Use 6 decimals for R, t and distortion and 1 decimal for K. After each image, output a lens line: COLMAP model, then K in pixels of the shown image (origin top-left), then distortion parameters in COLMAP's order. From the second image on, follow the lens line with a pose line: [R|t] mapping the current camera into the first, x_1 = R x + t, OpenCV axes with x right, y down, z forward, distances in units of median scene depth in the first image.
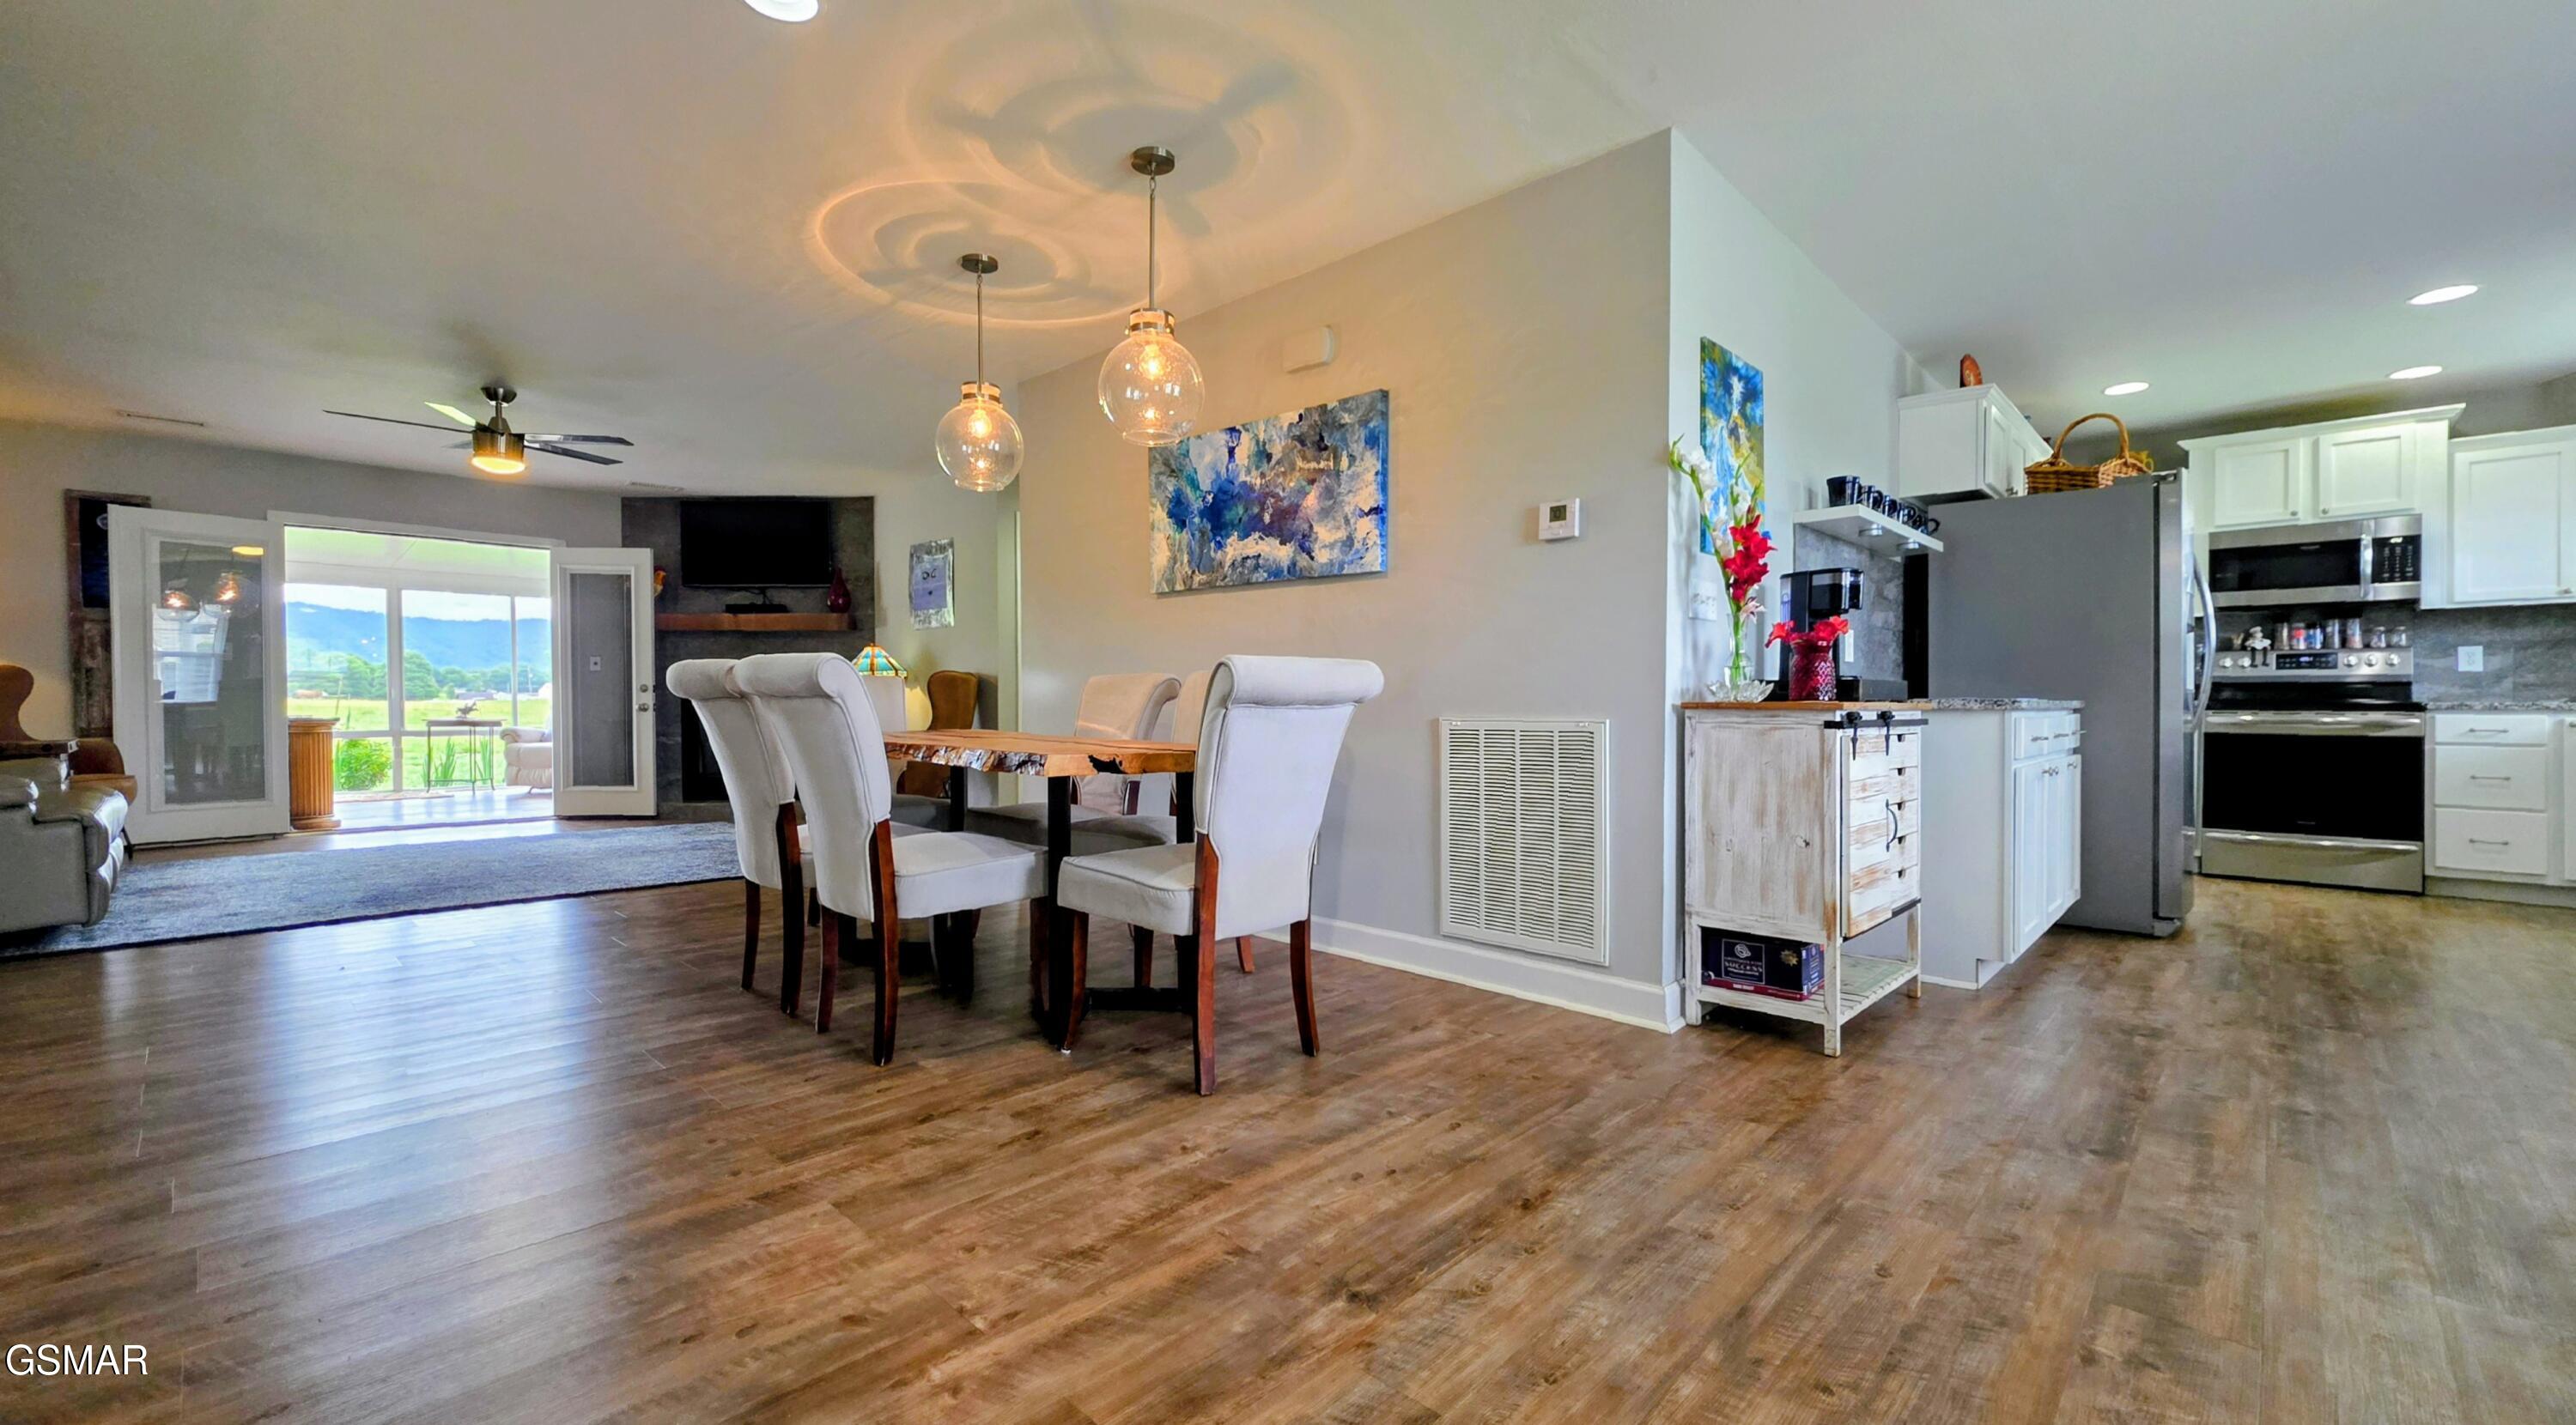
lens RADIAL K [[1035.6, 0, 1250.5], [0, 1035.6, 704.8], [0, 0, 1]] dist [0.000177, 0.000135]
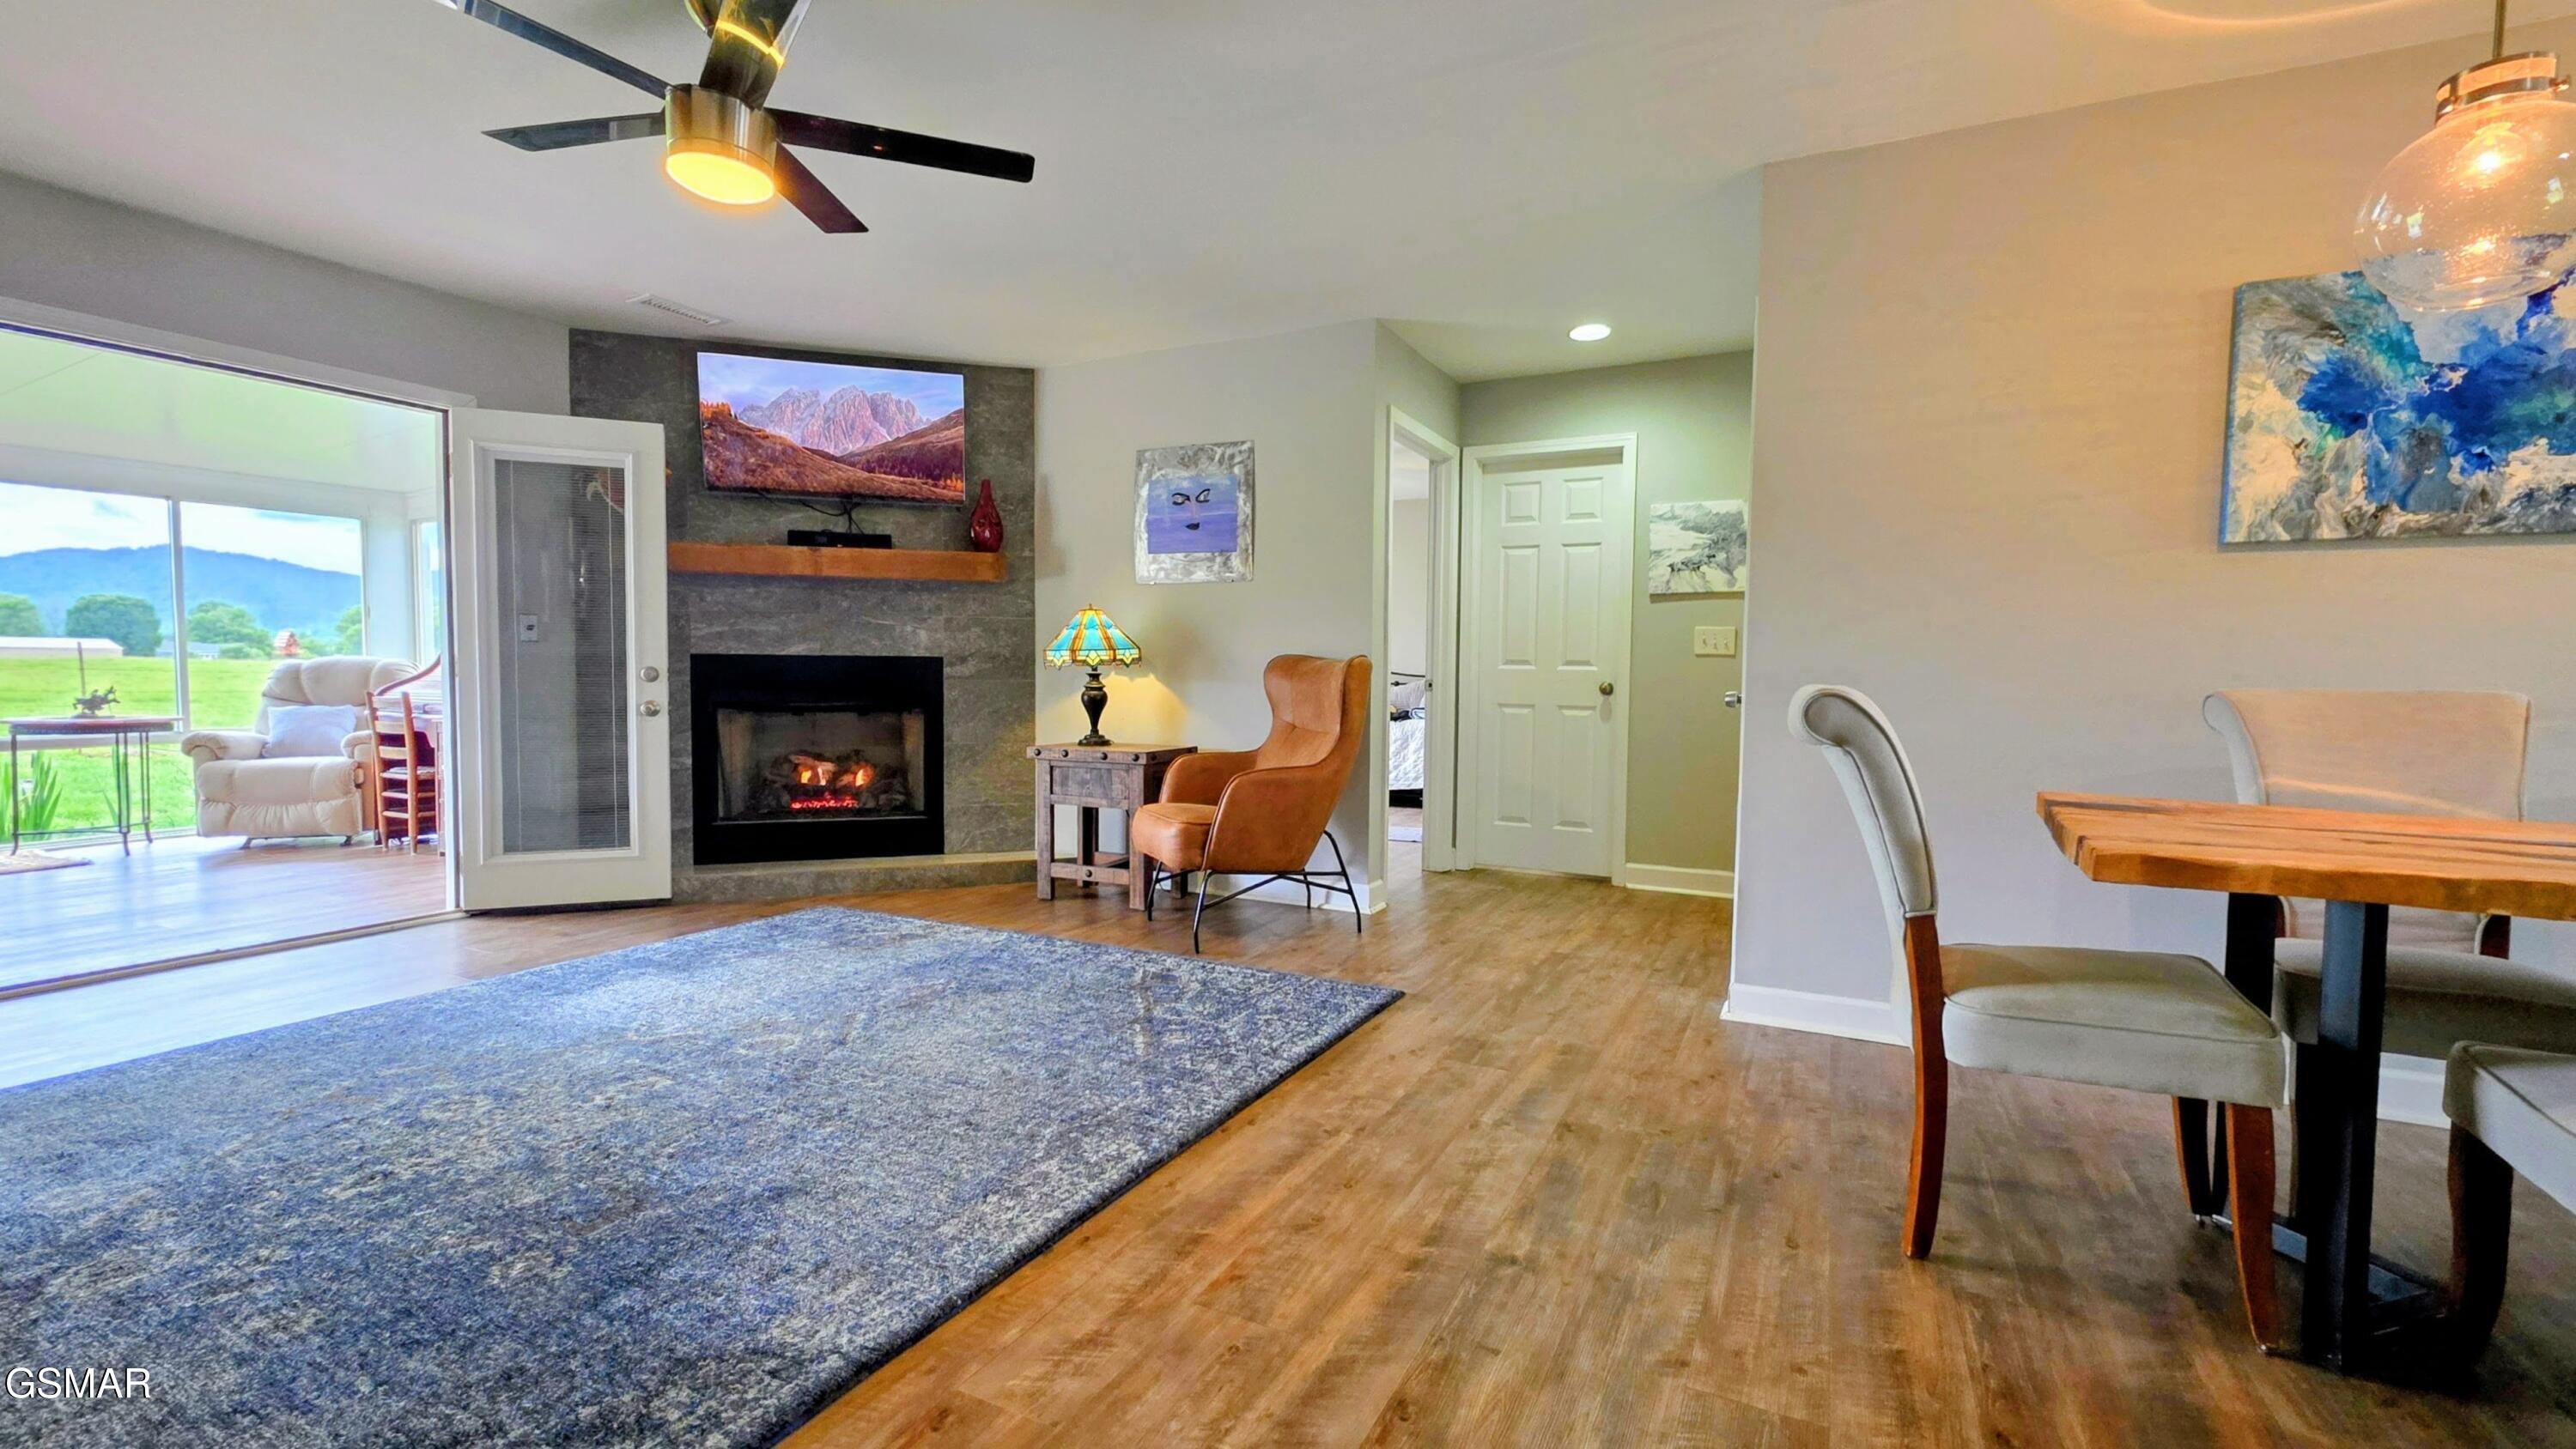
lens RADIAL K [[1074.6, 0, 1285.7], [0, 1074.6, 689.3], [0, 0, 1]] dist [0.001330, 0.000215]
pose [[0.950358, -0.000321, 0.311158, -0.439687], [-0.005480, 0.999827, 0.017769, -0.019676], [-0.311109, -0.018592, 0.950192, 0.340549]]
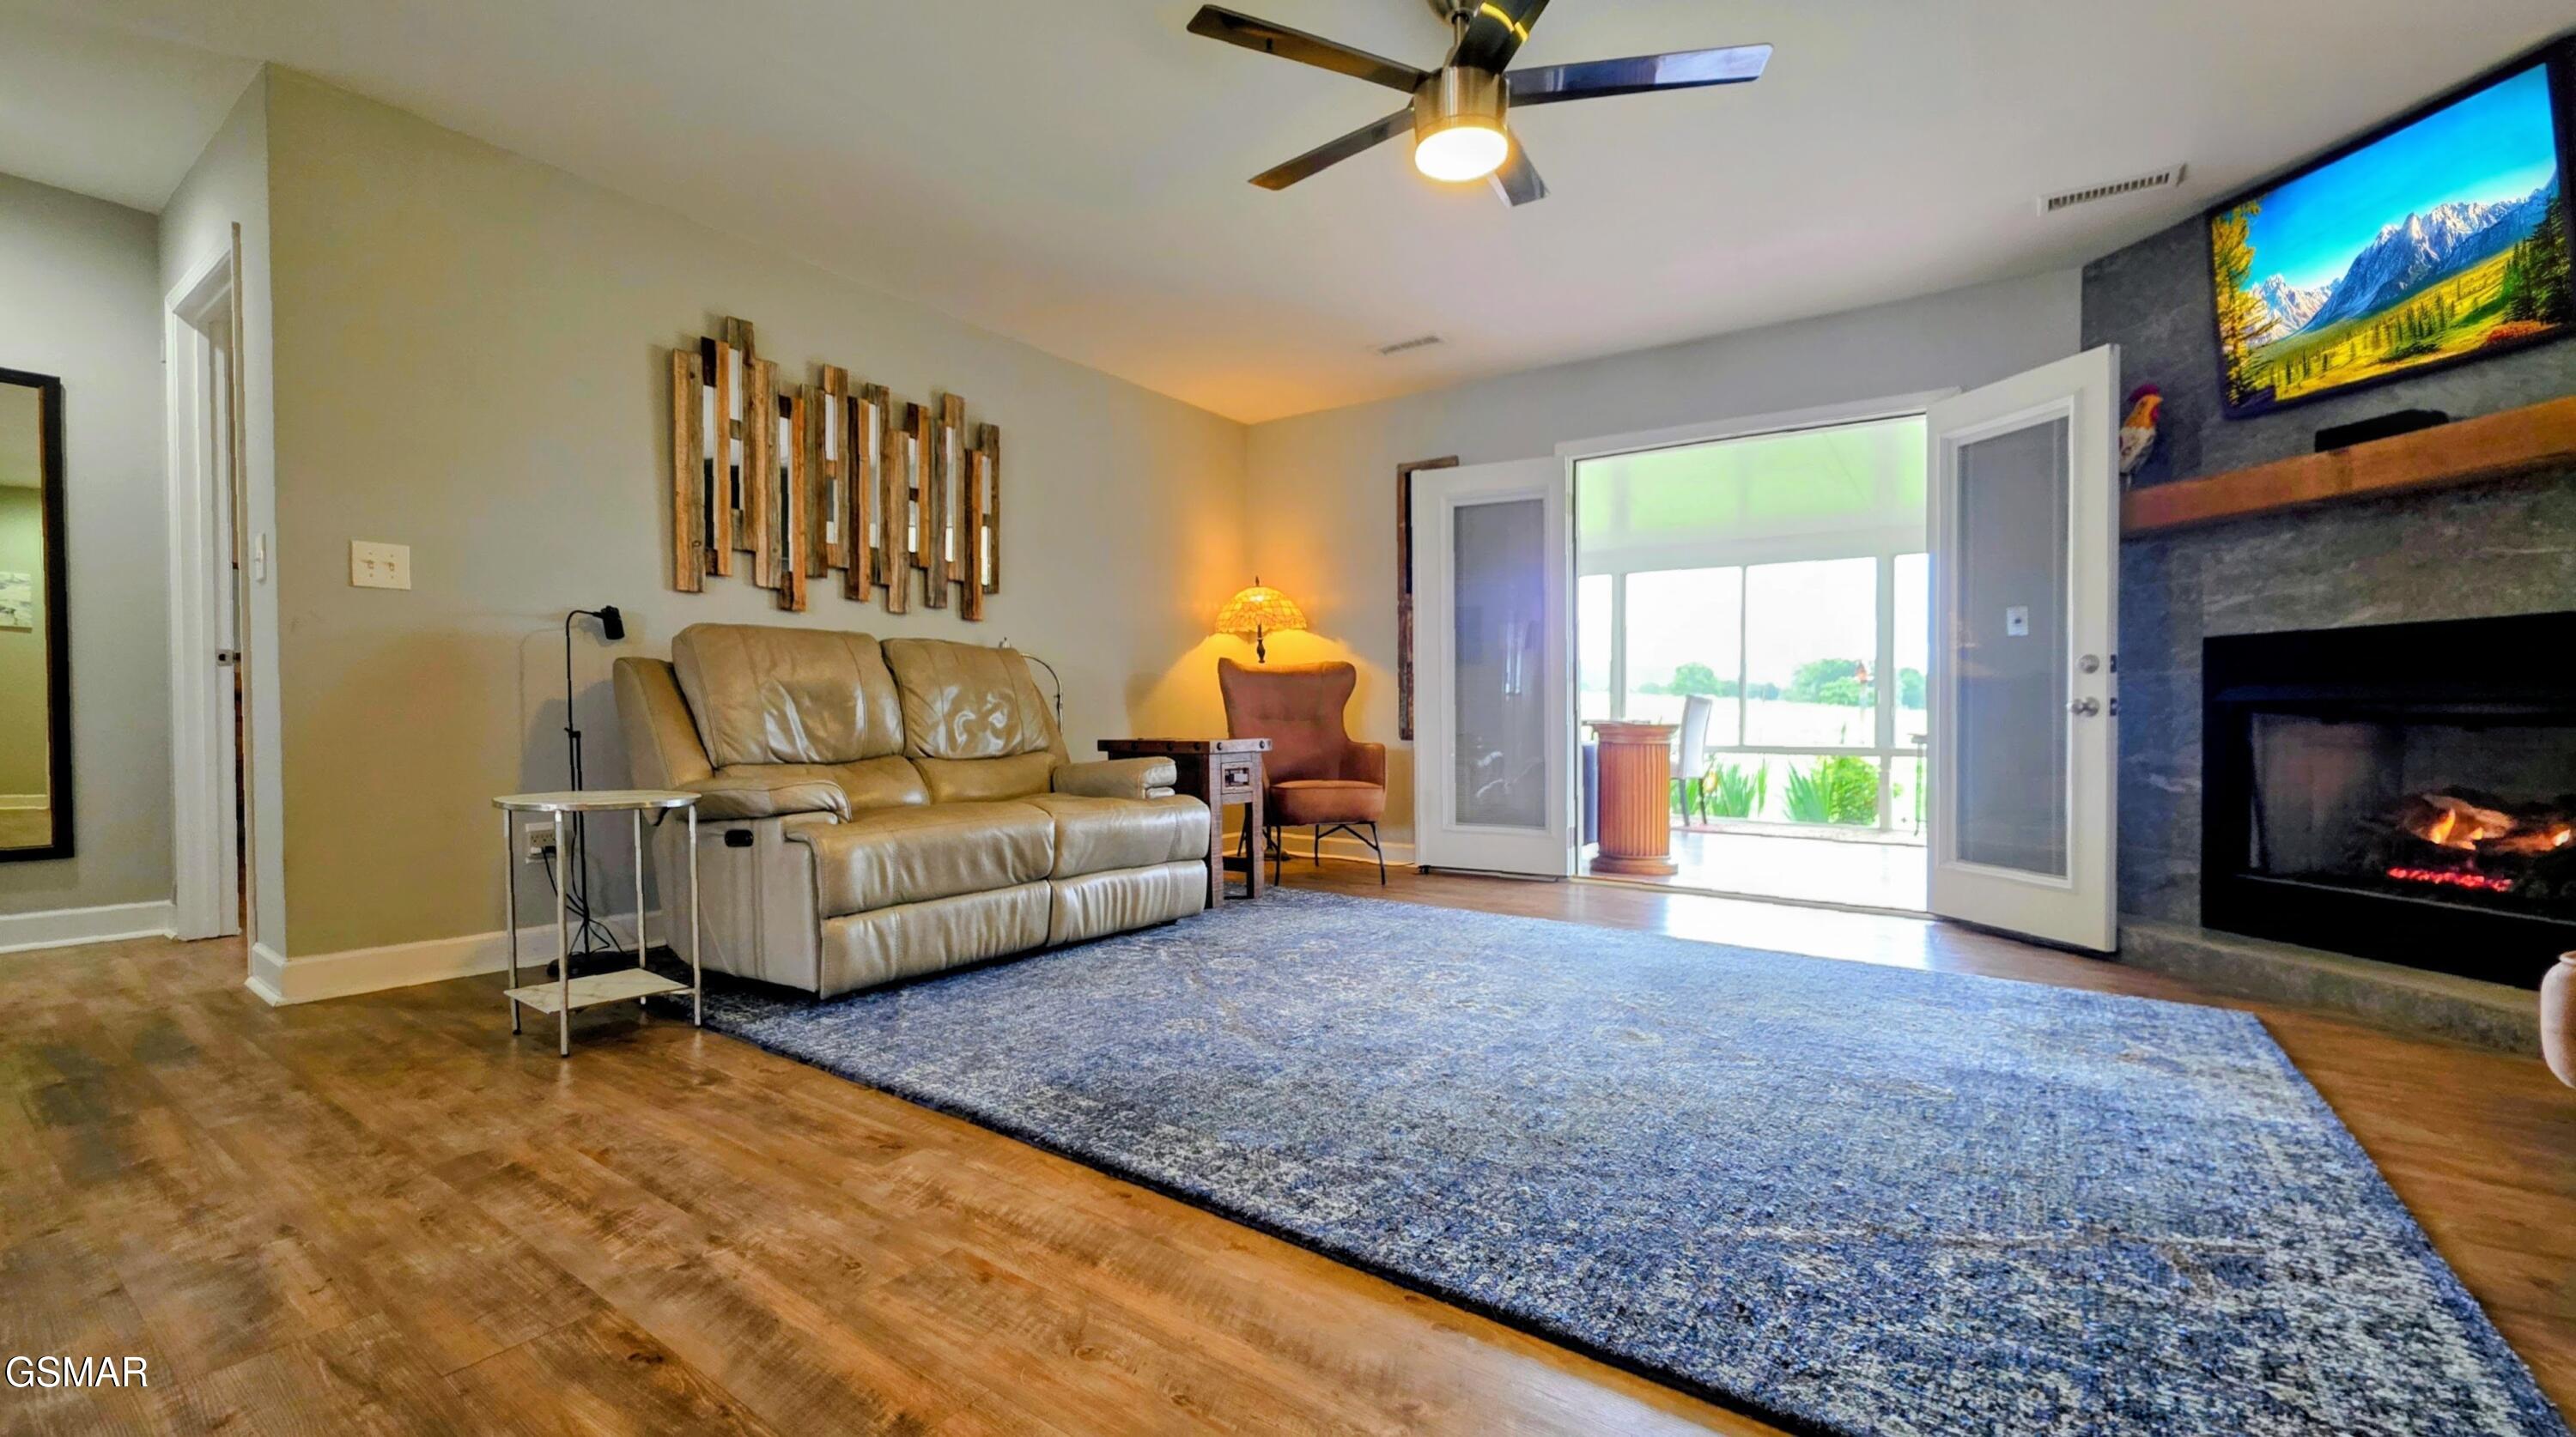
lens RADIAL K [[1070.6, 0, 1275.8], [0, 1070.6, 728.3], [0, 0, 1]] dist [0.002361, 0.000266]
pose [[0.158024, 0.008870, -0.987395, -0.184167], [-0.009973, 0.999923, 0.007387, 0.012121], [0.987385, 0.008680, 0.158100, 0.580704]]
